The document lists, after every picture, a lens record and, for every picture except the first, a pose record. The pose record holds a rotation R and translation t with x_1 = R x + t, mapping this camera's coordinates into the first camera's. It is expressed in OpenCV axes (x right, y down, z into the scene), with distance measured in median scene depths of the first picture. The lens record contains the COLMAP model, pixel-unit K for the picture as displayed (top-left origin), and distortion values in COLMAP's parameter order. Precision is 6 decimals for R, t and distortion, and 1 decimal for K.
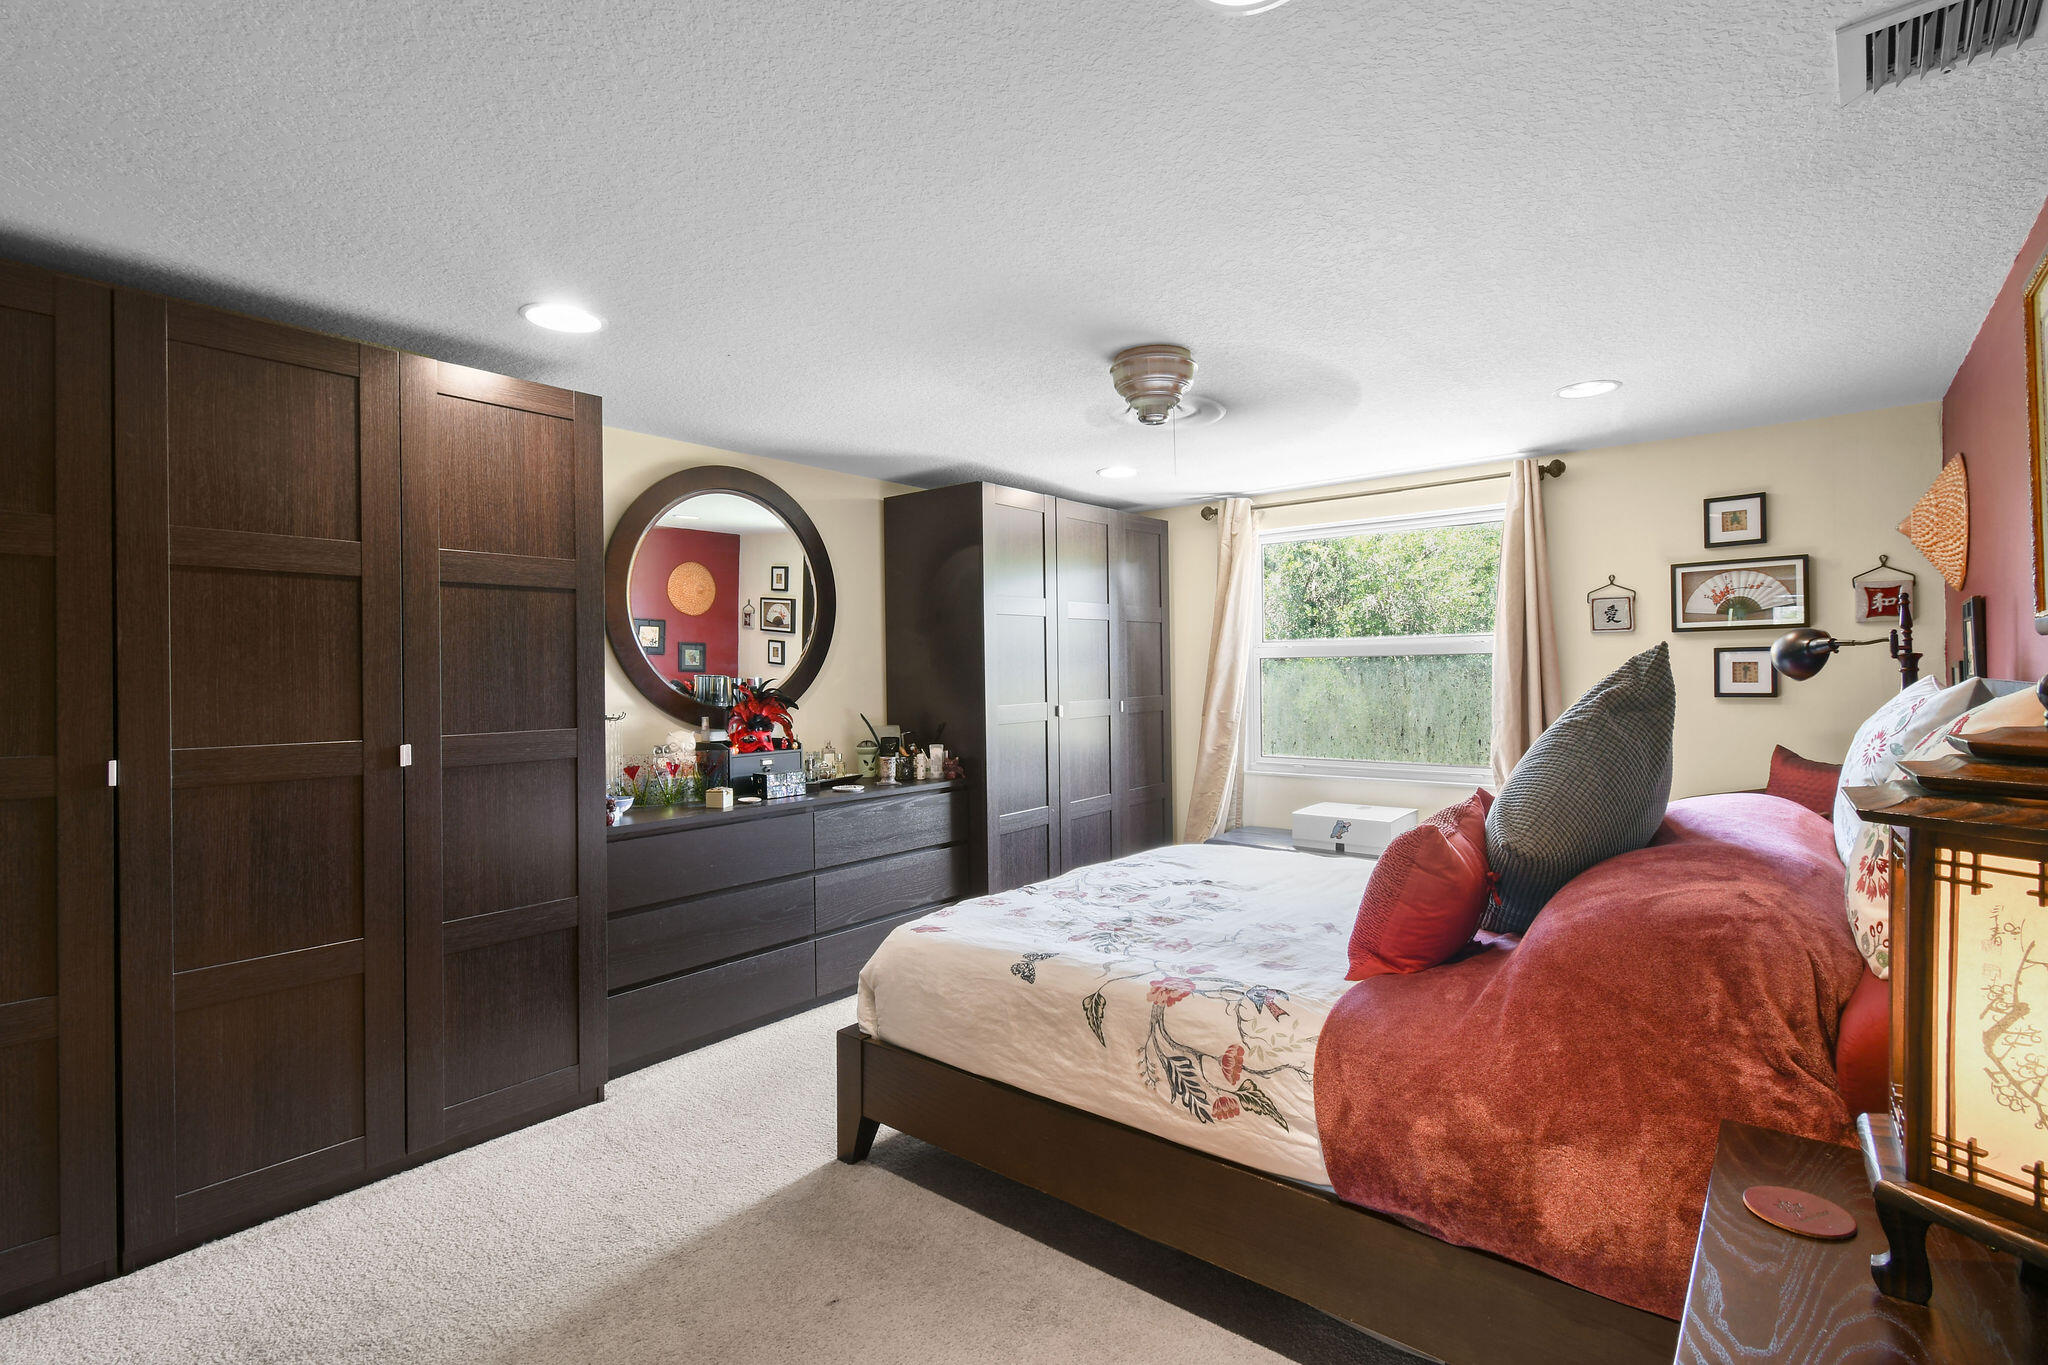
lens RADIAL K [[906.9, 0, 1049.7], [0, 906.9, 672.0], [0, 0, 1]] dist [-0.000266, -0.000565]
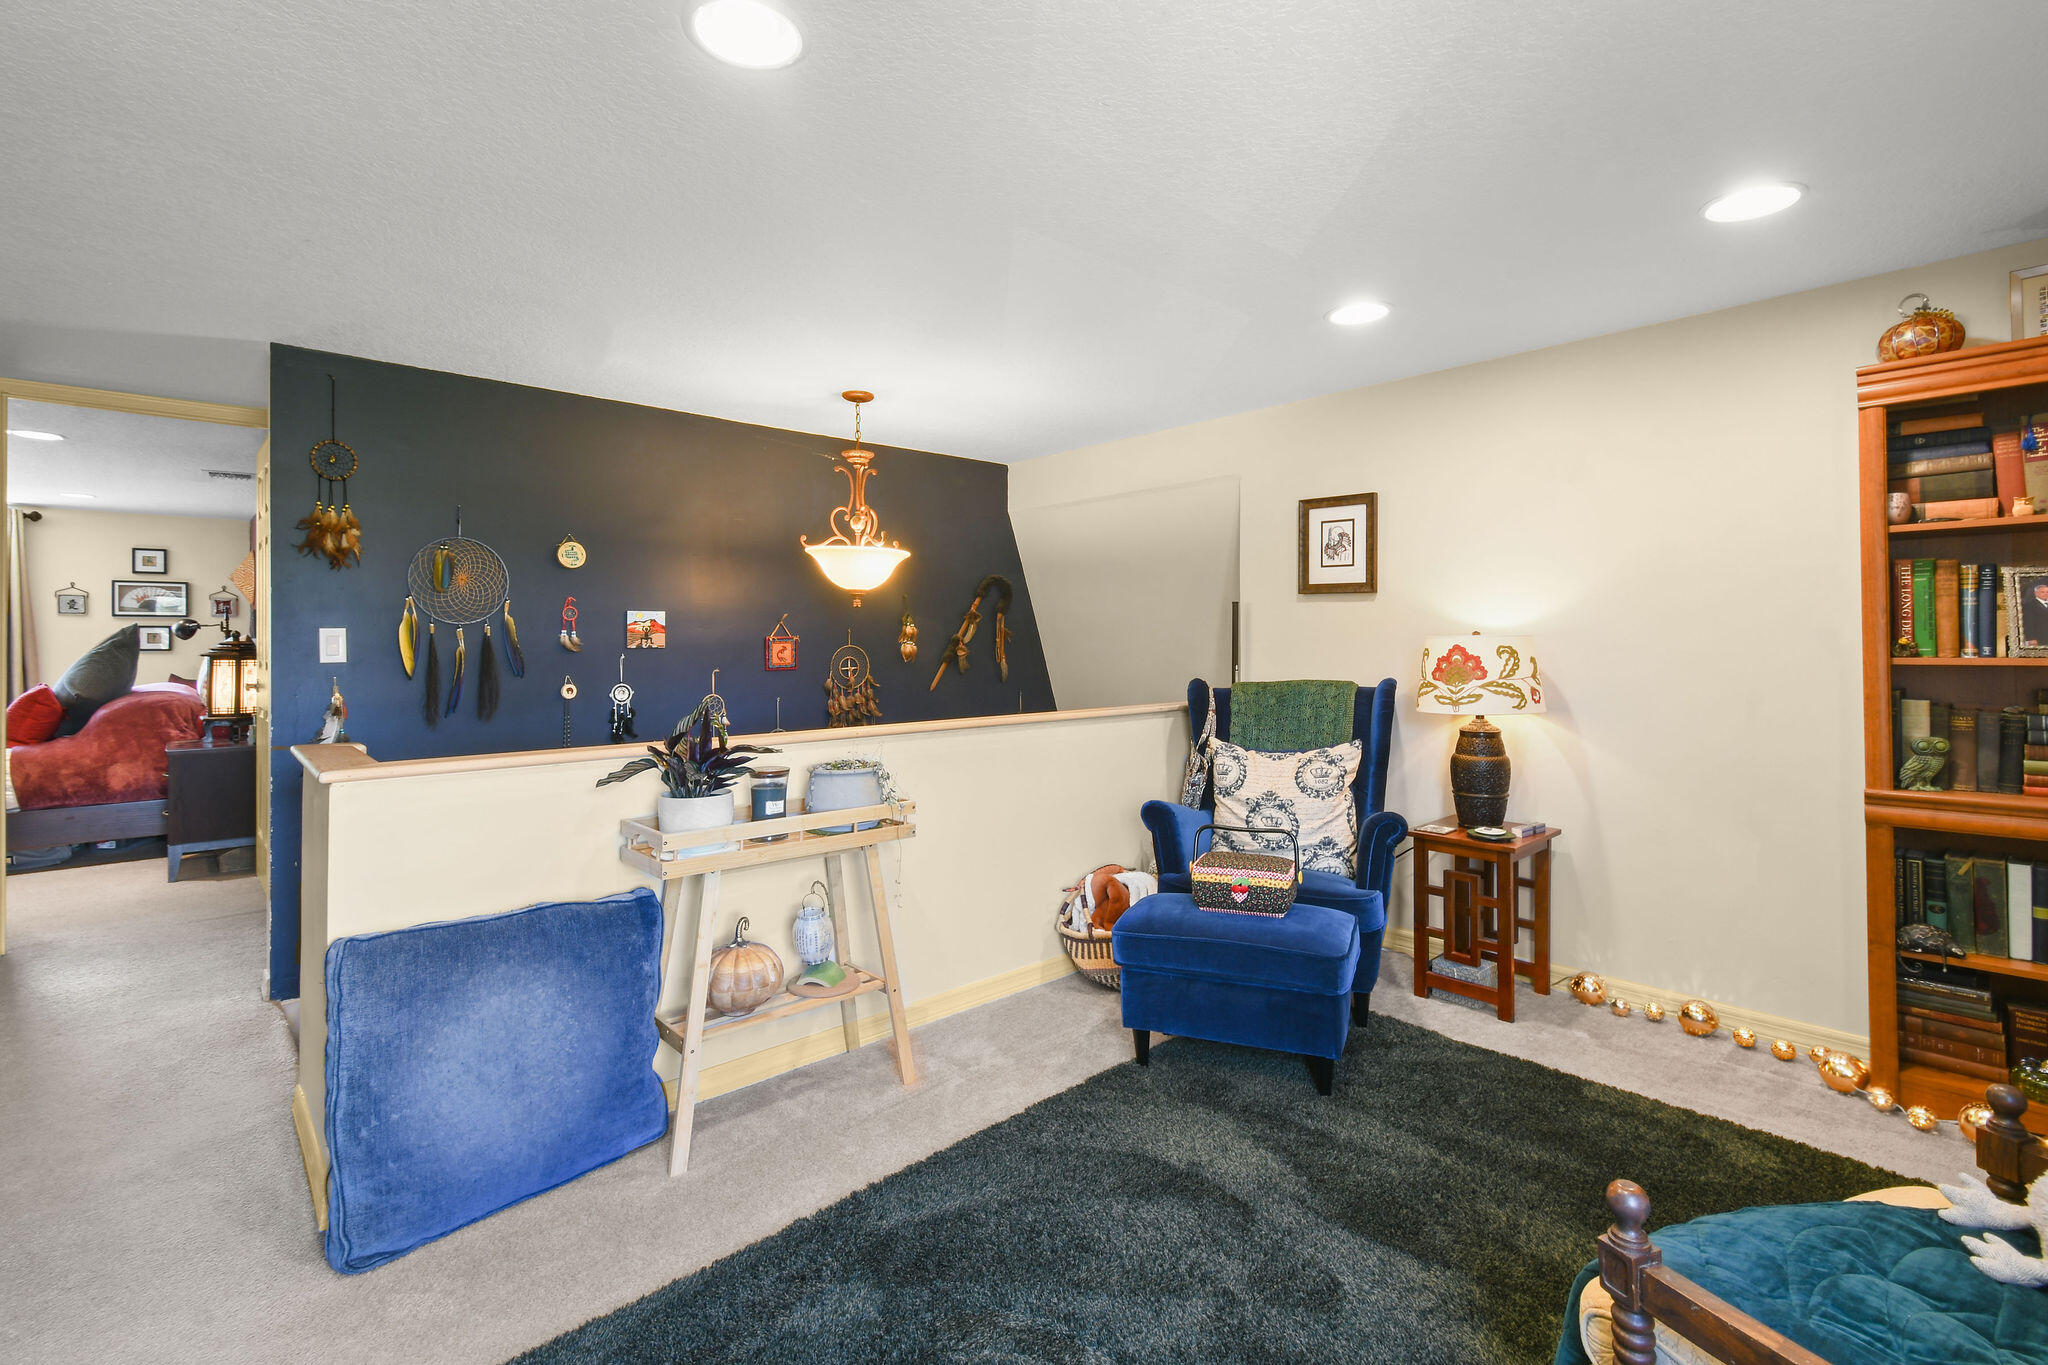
lens RADIAL K [[923.8, 0, 1030.9], [0, 923.8, 644.2], [0, 0, 1]] dist [-0.000601, -0.000762]
pose [[0.127671, 0.014797, 0.991706, -1.022055], [-0.002100, 0.999890, -0.014649, 0.039837], [-0.991814, -0.000213, 0.127688, -1.197819]]
